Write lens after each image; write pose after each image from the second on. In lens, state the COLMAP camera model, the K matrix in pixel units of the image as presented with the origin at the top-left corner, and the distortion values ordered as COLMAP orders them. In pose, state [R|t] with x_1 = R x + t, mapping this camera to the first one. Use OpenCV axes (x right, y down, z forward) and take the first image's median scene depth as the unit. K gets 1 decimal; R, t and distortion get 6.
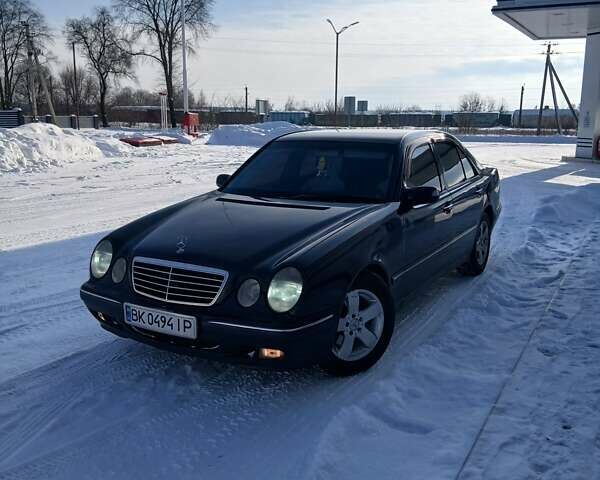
lens RADIAL K [[592.4, 0, 300.0], [0, 592.4, 240.0], [0, 0, 1]] dist [0.009686, 0.005868]
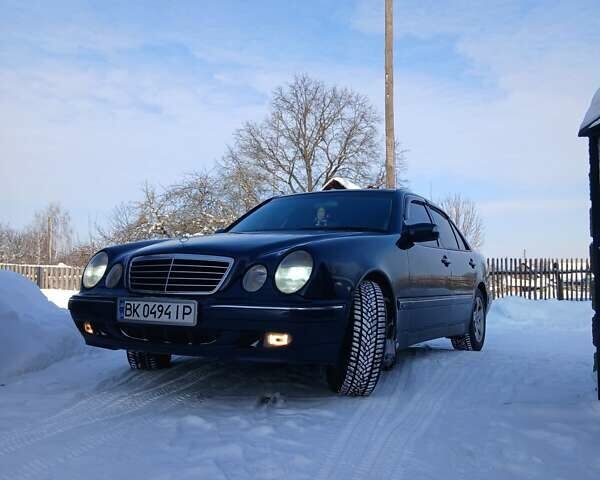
lens RADIAL K [[592.4, 0, 300.0], [0, 592.4, 240.0], [0, 0, 1]] dist [0.009686, 0.005868]
pose [[0.998838, 0.030794, 0.037080, -0.050146], [-0.019272, 0.960285, -0.278354, 0.286447], [-0.044179, 0.277316, 0.959763, 0.067988]]
